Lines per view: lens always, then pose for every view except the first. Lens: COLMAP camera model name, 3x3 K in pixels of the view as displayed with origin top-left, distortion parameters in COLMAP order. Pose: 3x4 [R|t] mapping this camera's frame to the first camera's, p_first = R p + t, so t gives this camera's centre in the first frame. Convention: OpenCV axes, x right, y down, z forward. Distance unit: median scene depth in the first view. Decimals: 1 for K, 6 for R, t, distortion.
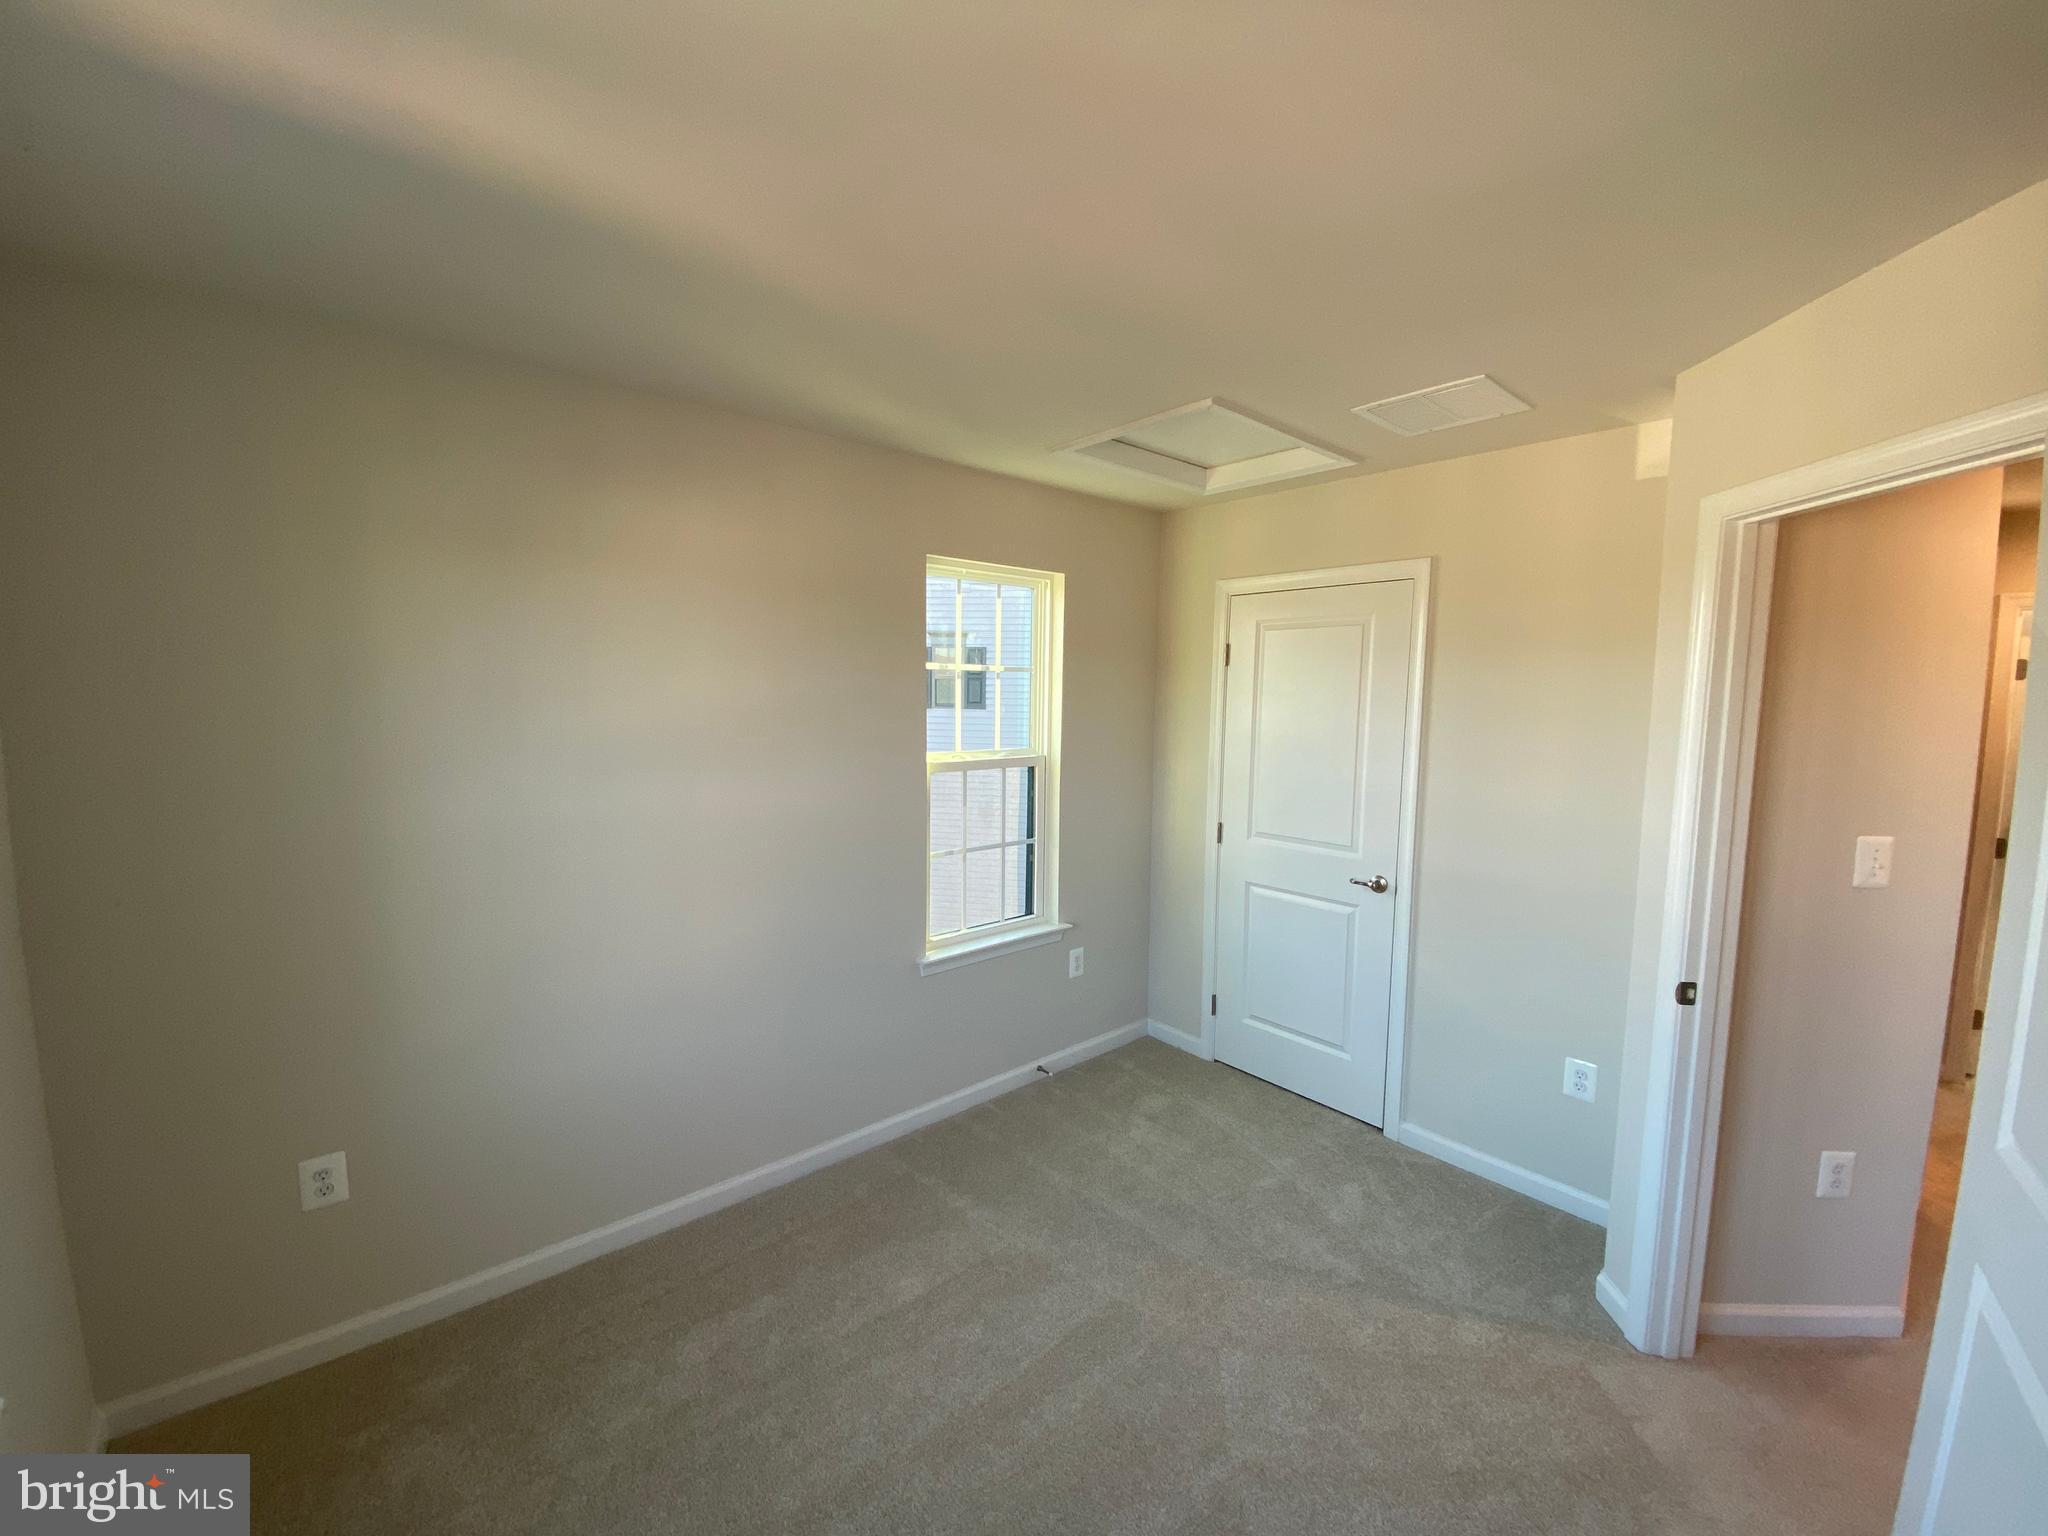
lens RADIAL K [[822.0, 0, 1026.9], [0, 822.0, 765.1], [0, 0, 1]] dist [0.002198, -0.016847]
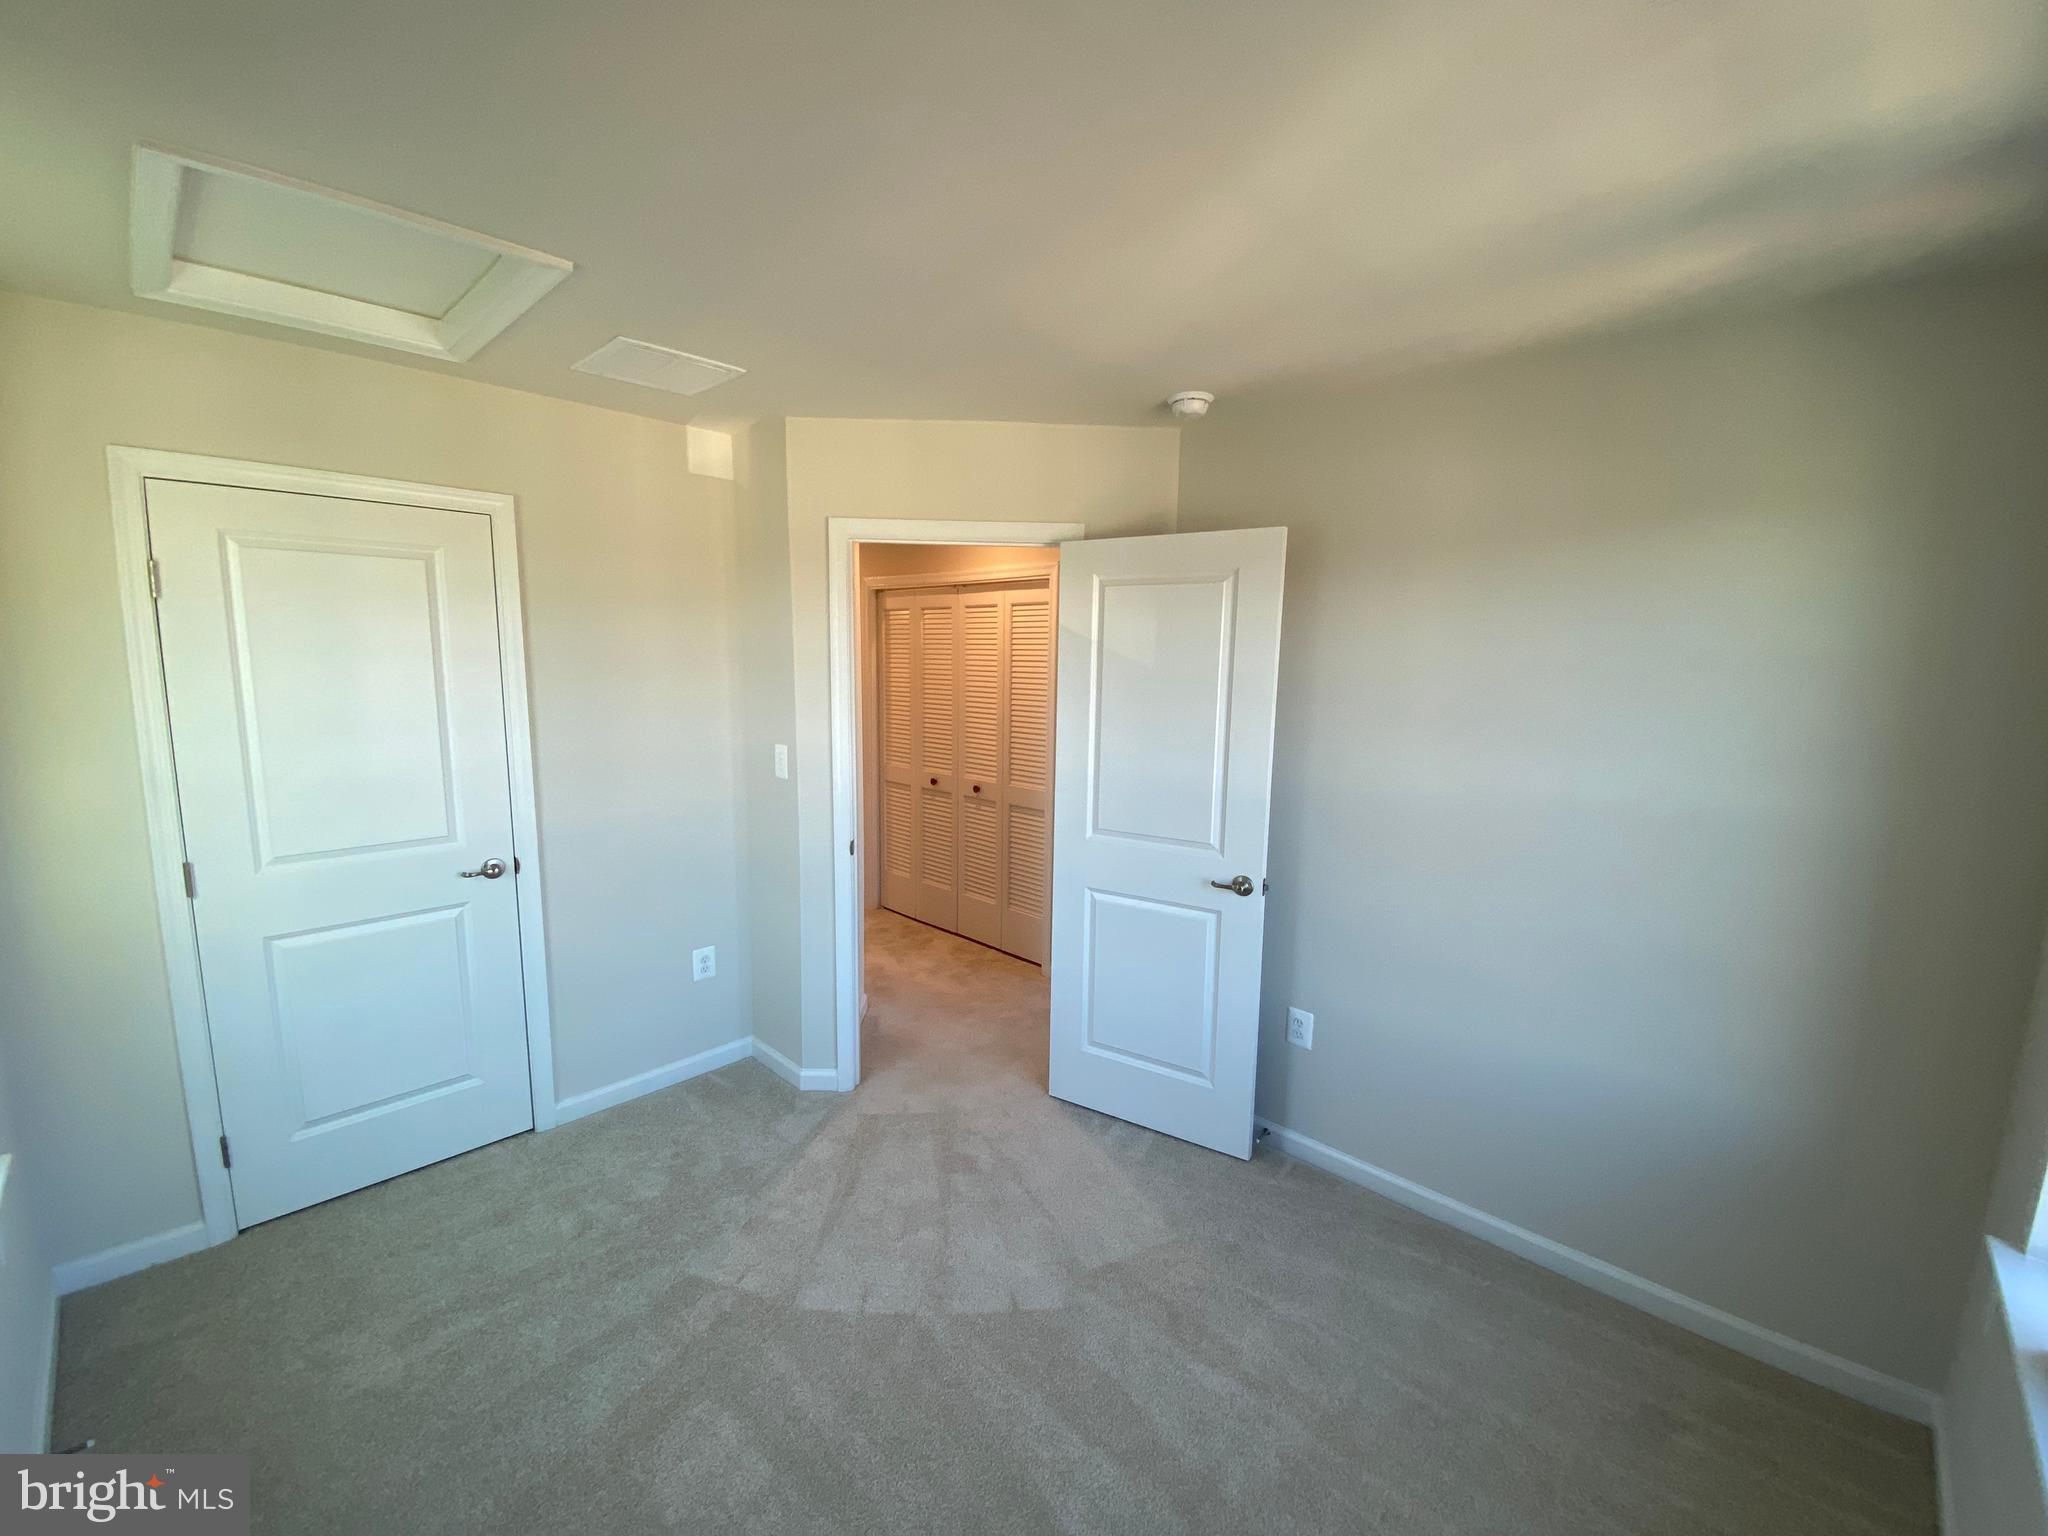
lens RADIAL K [[822.0, 0, 1026.9], [0, 822.0, 765.1], [0, 0, 1]] dist [0.002198, -0.016847]
pose [[-0.104674, -0.150865, 0.982997, -0.459492], [0.063778, 0.985374, 0.158021, -0.062890], [-0.992459, 0.079234, -0.093521, 0.511274]]
